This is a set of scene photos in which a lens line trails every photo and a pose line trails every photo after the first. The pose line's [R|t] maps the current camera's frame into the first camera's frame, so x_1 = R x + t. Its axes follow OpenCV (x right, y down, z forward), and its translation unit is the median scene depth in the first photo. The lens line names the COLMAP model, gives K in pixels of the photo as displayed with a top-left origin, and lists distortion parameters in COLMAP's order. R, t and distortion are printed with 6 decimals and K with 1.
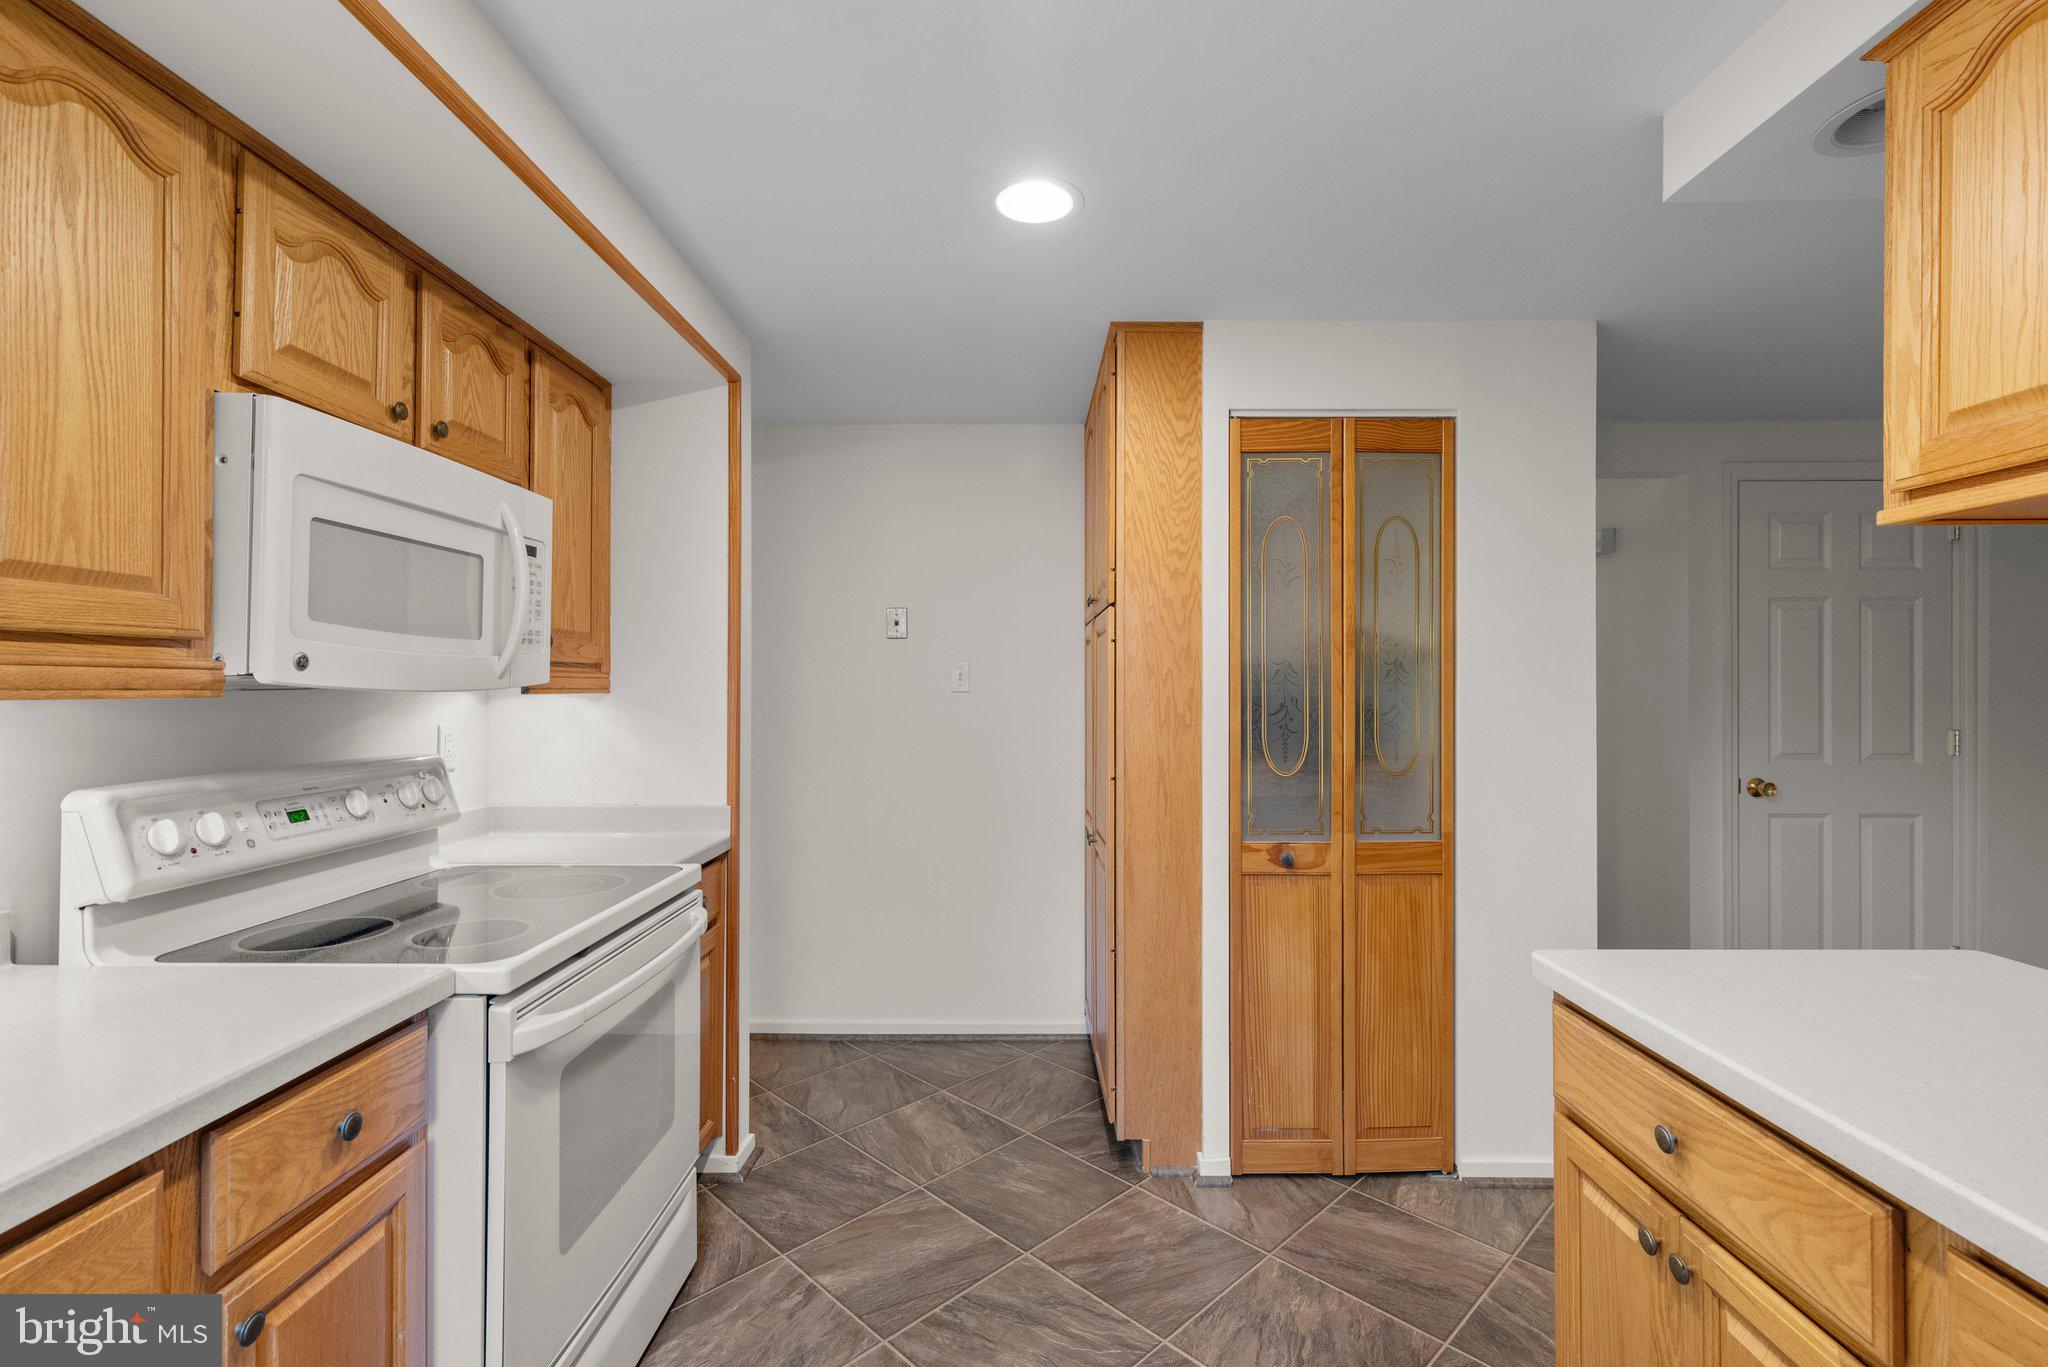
lens RADIAL K [[909.1, 0, 1030.8], [0, 909.1, 681.3], [0, 0, 1]] dist [0.002409, -0.000848]
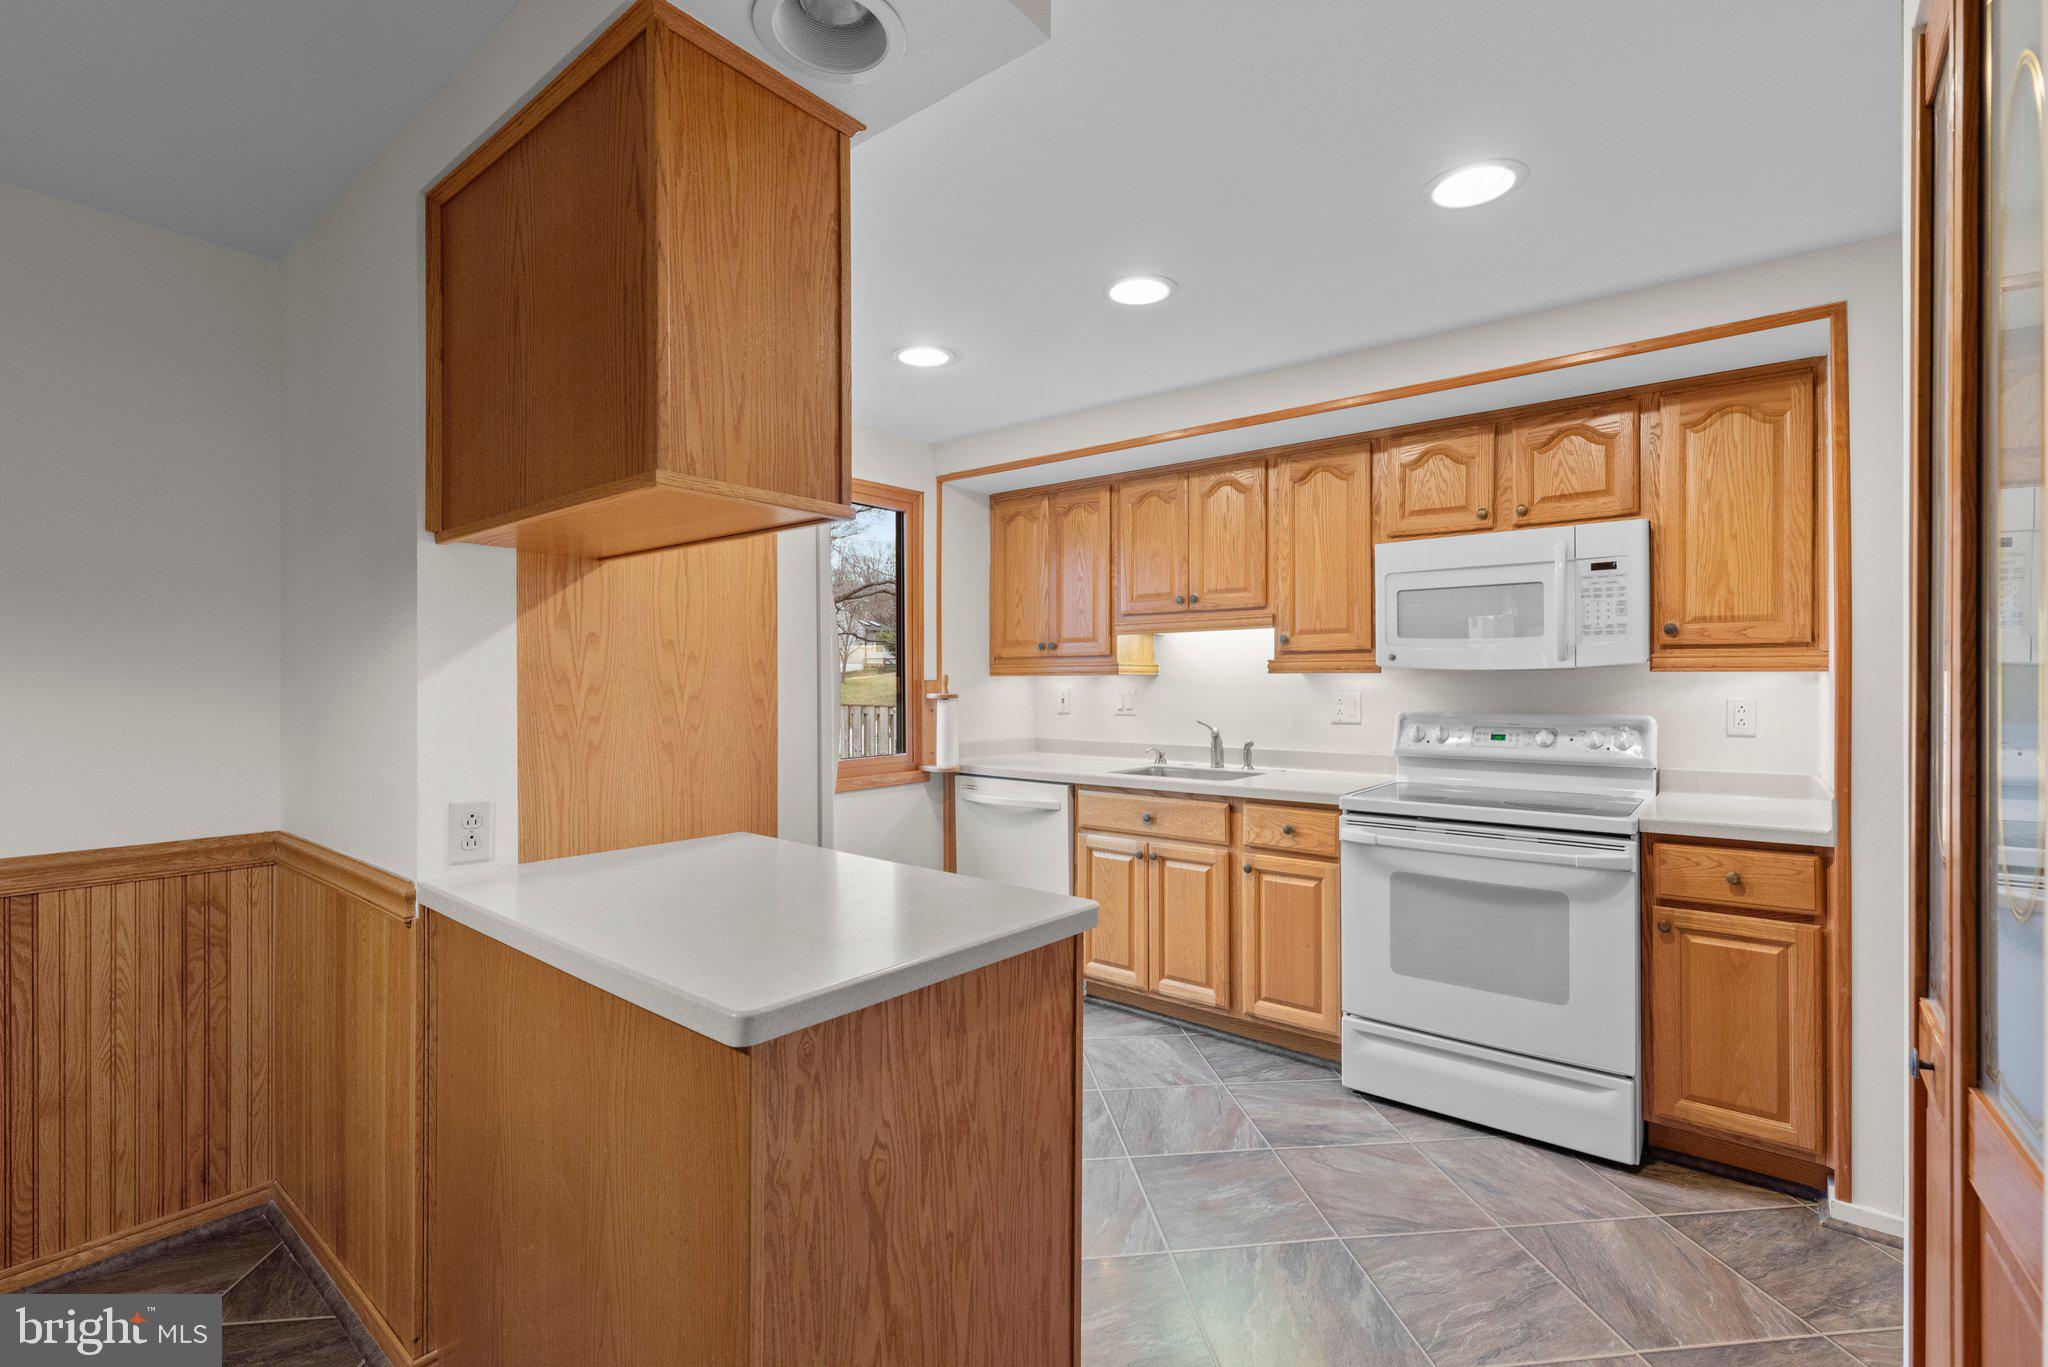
lens RADIAL K [[909.1, 0, 1025.2], [0, 909.1, 680.8], [0, 0, 1]] dist [0.002409, -0.000848]
pose [[-0.621720, -0.004394, -0.783227, 1.067432], [0.002189, 0.999971, -0.007348, 0.036741], [0.783237, -0.006283, -0.621692, 1.185878]]
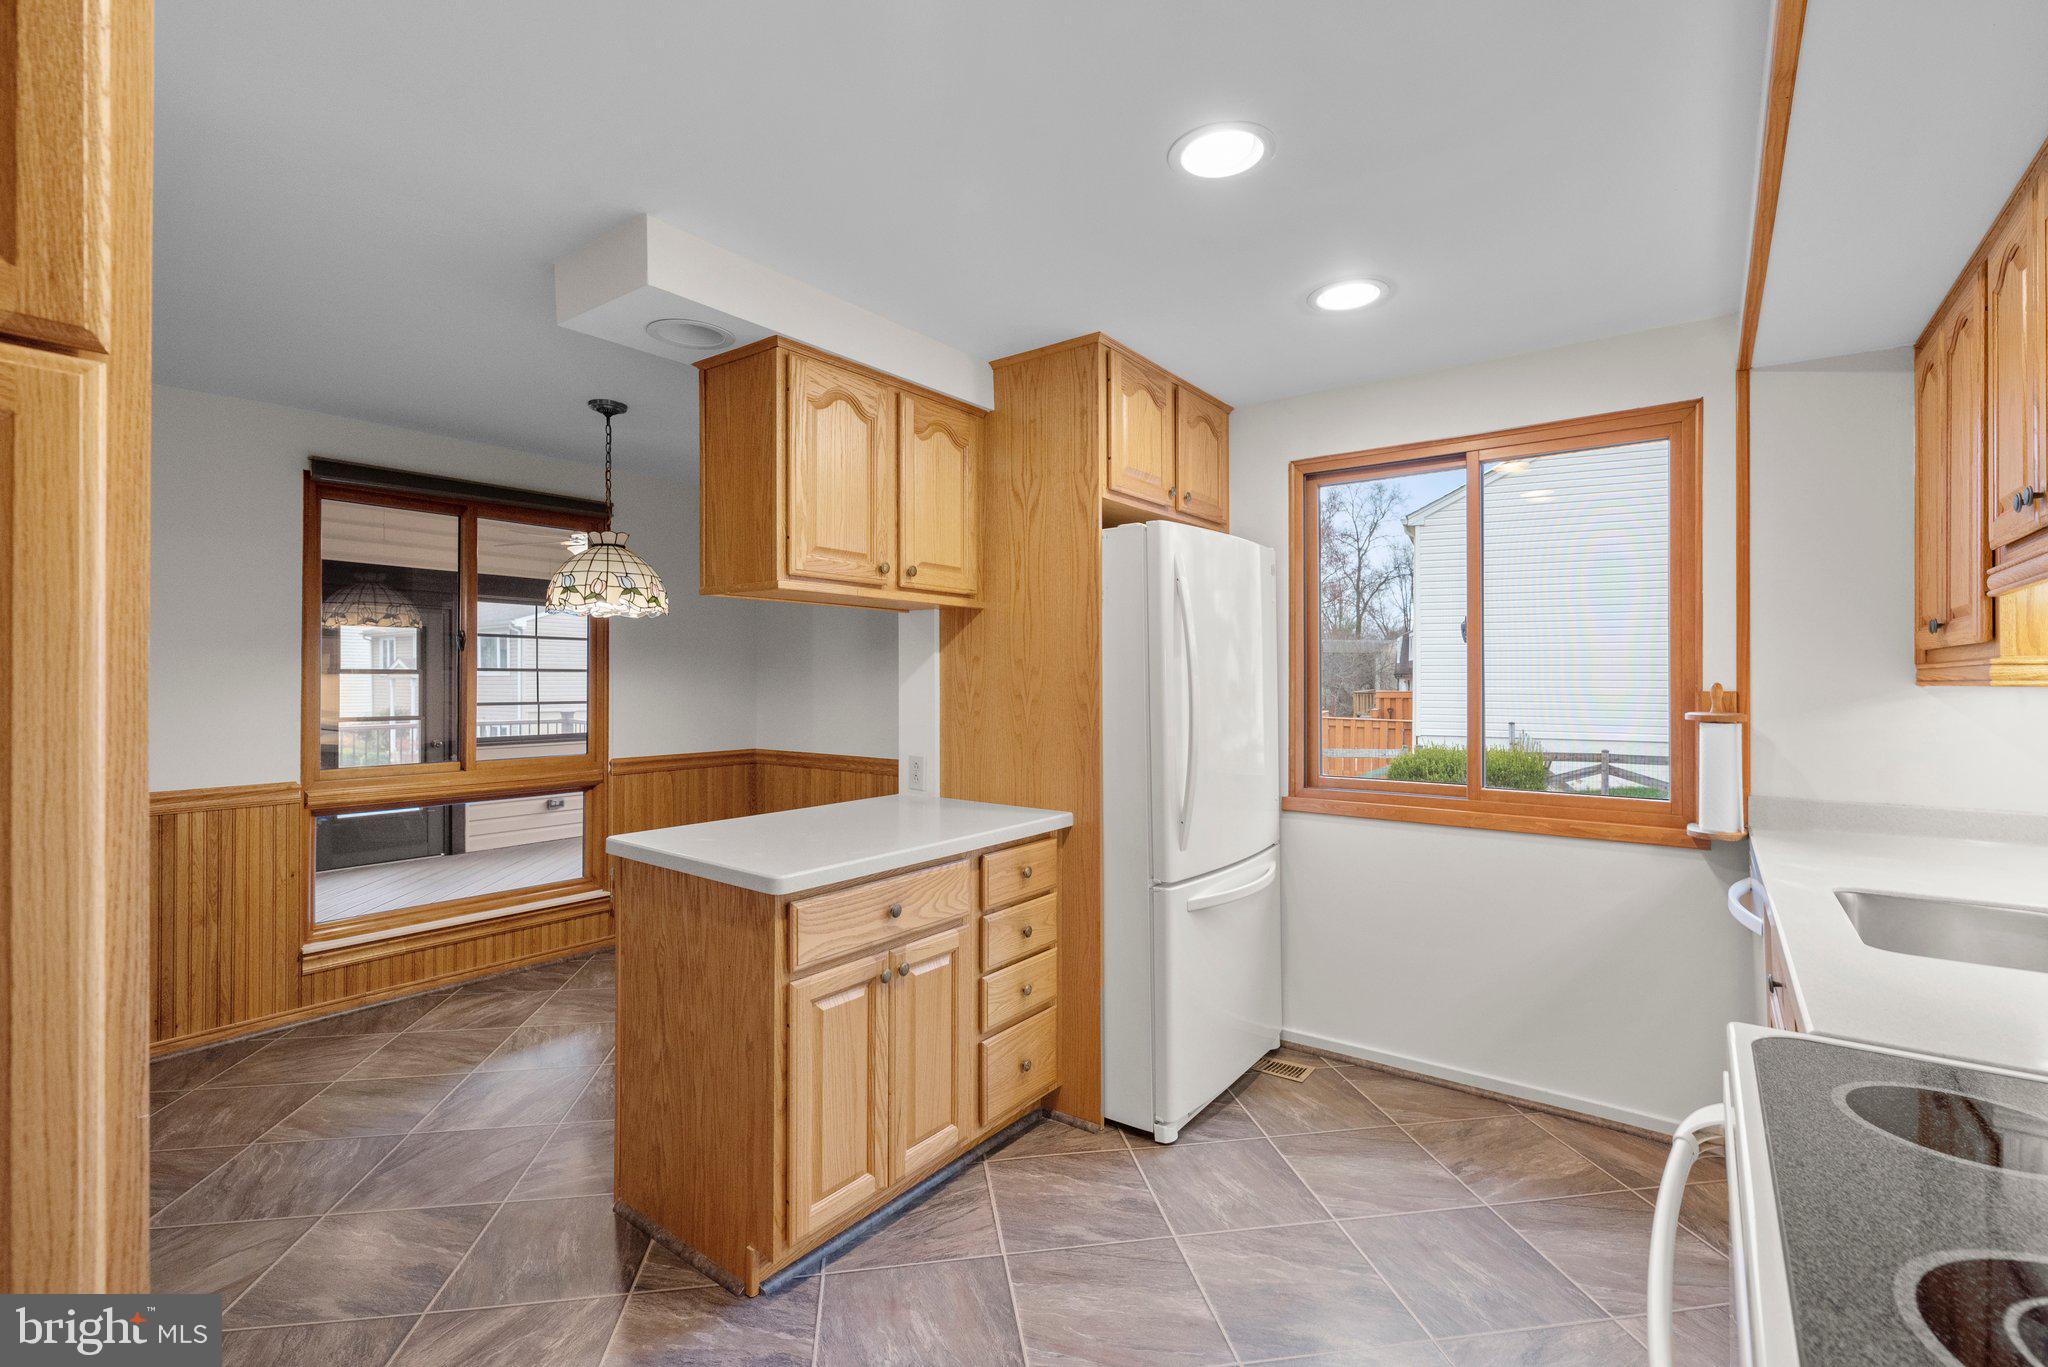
lens RADIAL K [[909.1, 0, 1035.4], [0, 909.1, 673.5], [0, 0, 1]] dist [0.002409, -0.000848]
pose [[-0.810684, -0.005773, 0.585455, -0.367746], [-0.009026, 0.999956, -0.002638, 0.007884], [-0.585414, -0.007423, -0.810700, 1.366280]]
